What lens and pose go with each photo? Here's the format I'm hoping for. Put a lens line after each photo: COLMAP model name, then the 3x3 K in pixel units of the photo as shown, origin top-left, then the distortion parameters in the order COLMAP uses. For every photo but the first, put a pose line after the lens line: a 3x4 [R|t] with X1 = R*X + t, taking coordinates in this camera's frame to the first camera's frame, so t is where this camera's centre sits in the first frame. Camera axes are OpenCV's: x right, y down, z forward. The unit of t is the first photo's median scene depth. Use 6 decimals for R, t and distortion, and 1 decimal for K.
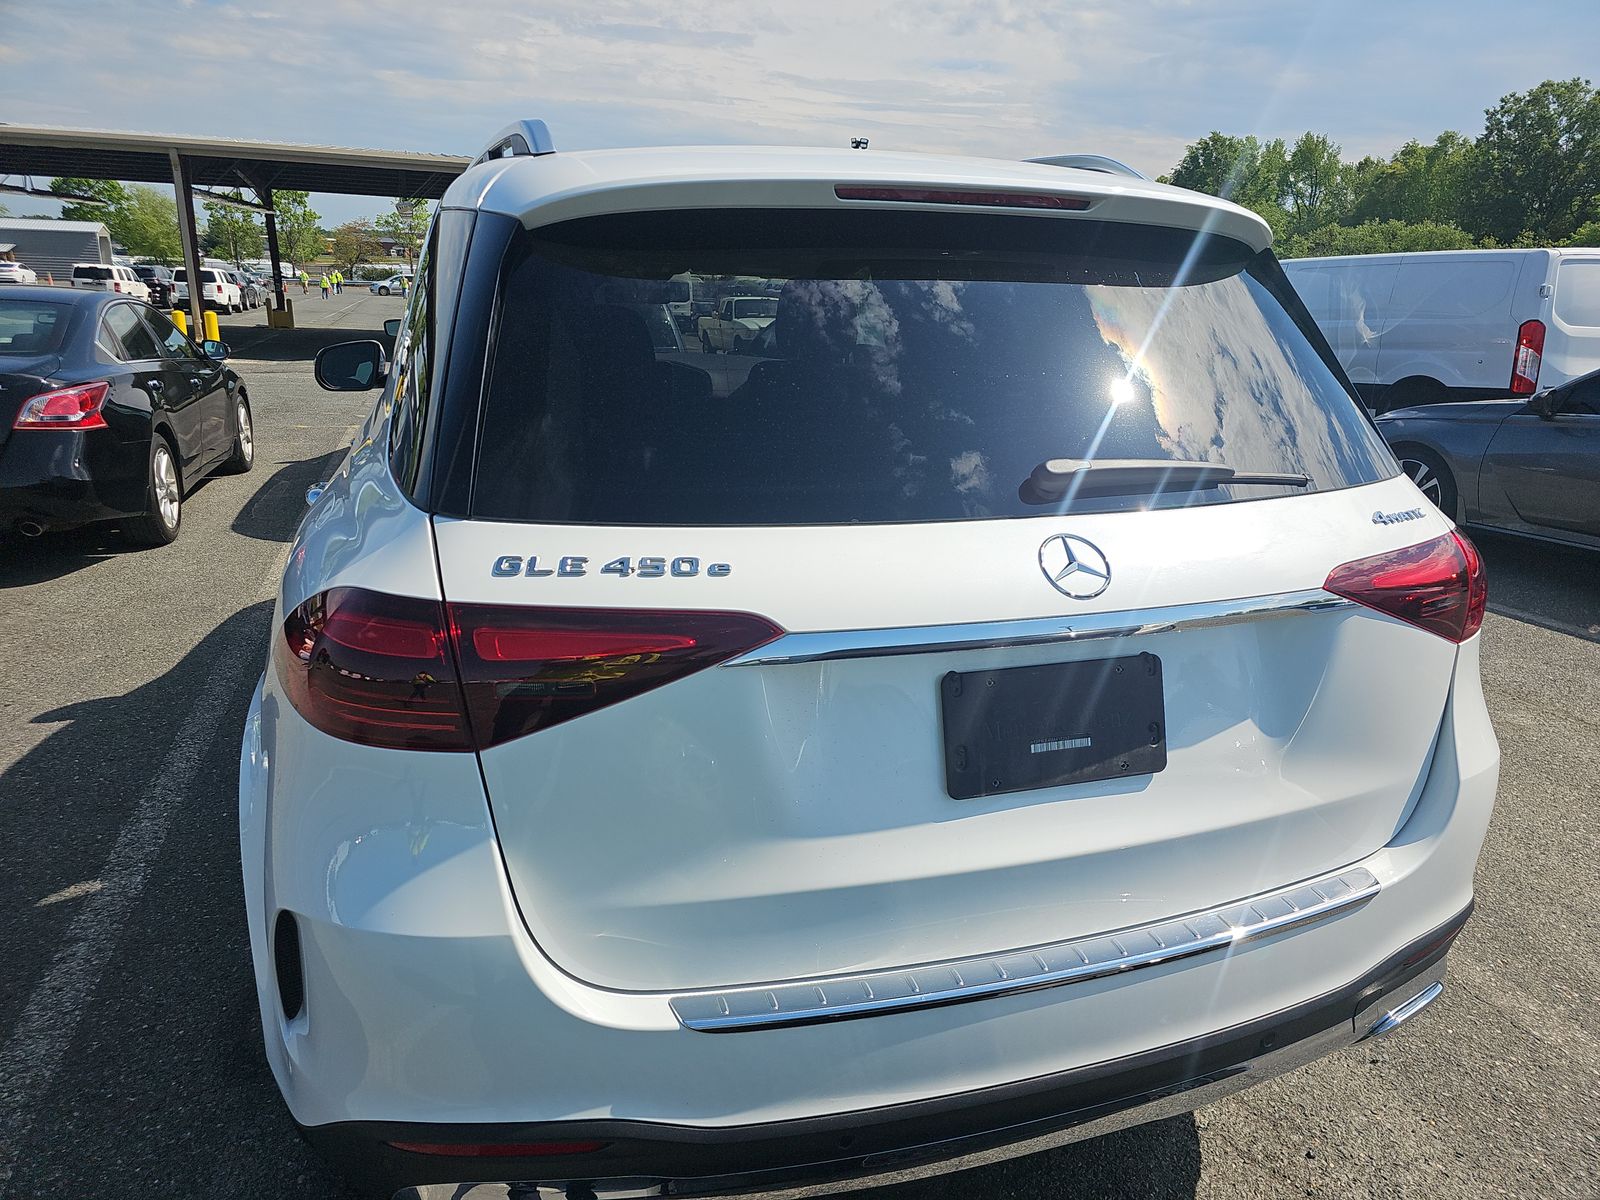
lens RADIAL K [[1102.1, 0, 804.0], [0, 1102.1, 607.8], [0, 0, 1]] dist [0.043769, -0.042431]
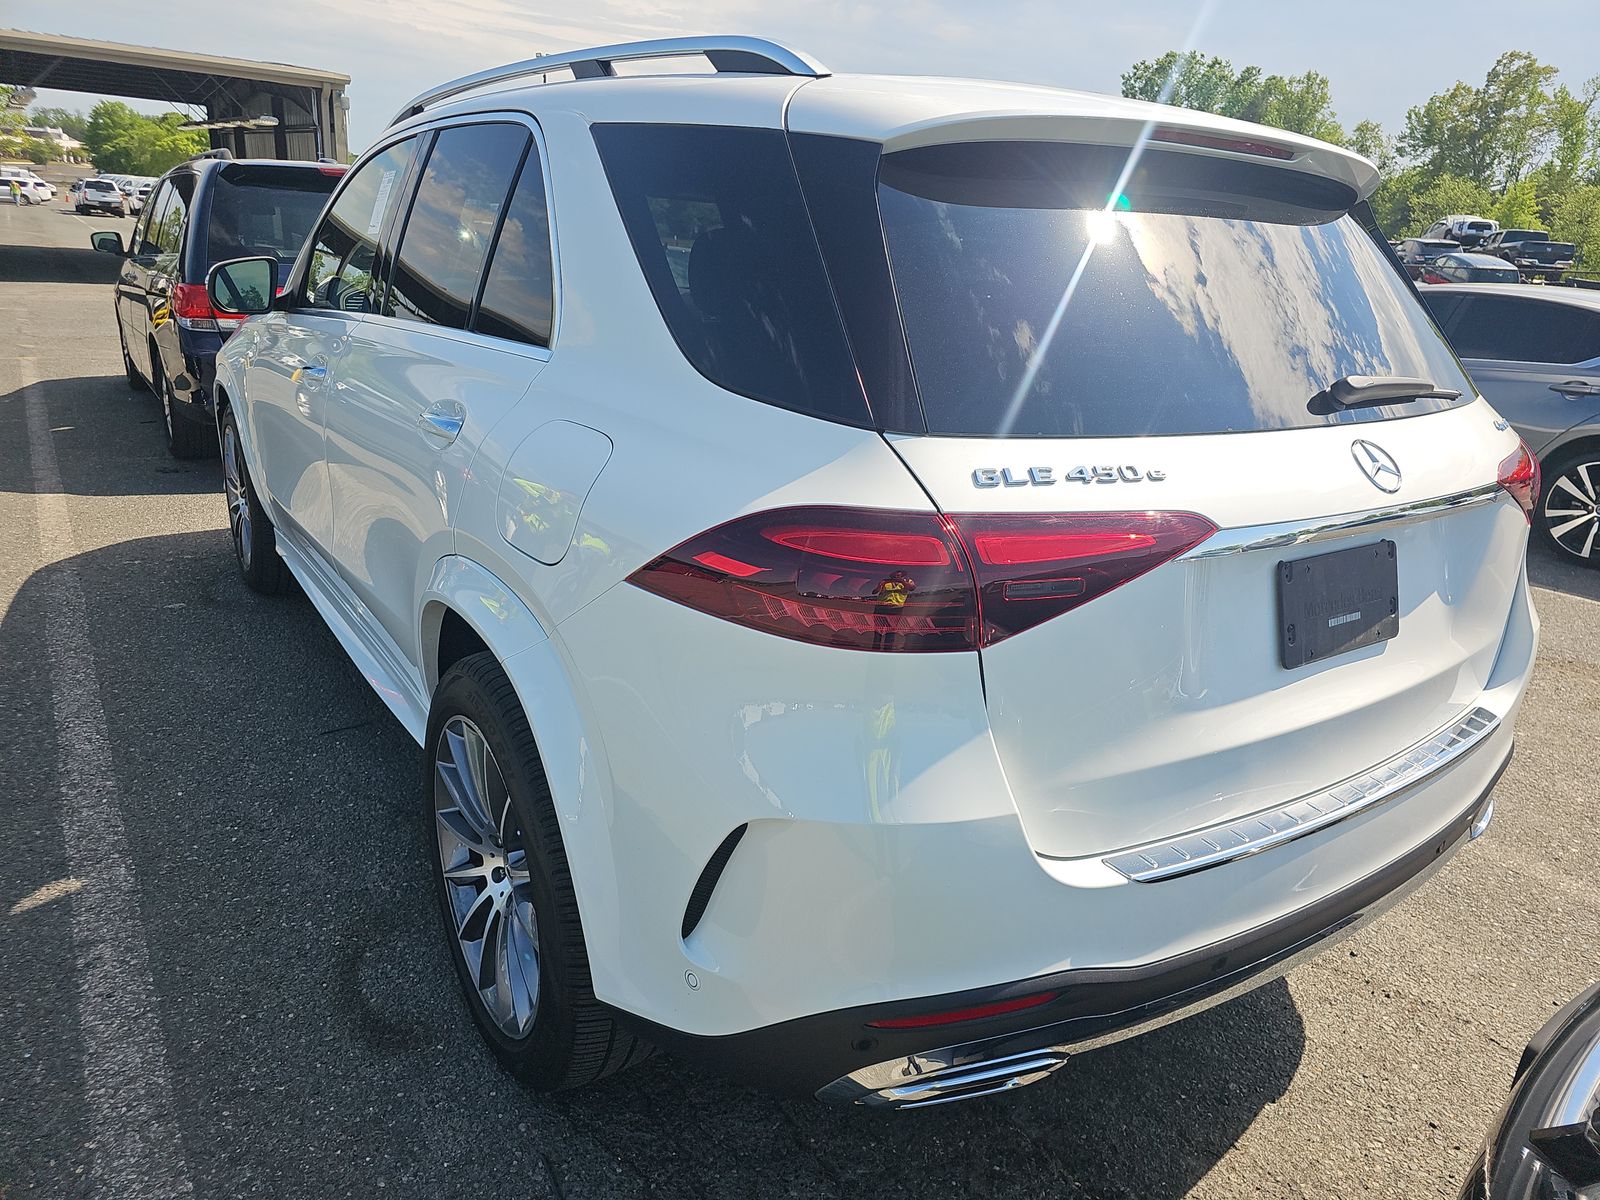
lens RADIAL K [[1102.1, 0, 830.0], [0, 1102.1, 606.5], [0, 0, 1]] dist [0.043769, -0.042431]
pose [[0.957421, -0.059953, 0.282400, -0.703084], [0.044576, 0.997168, 0.060570, 0.014692], [-0.285232, -0.045403, 0.957383, 0.011852]]
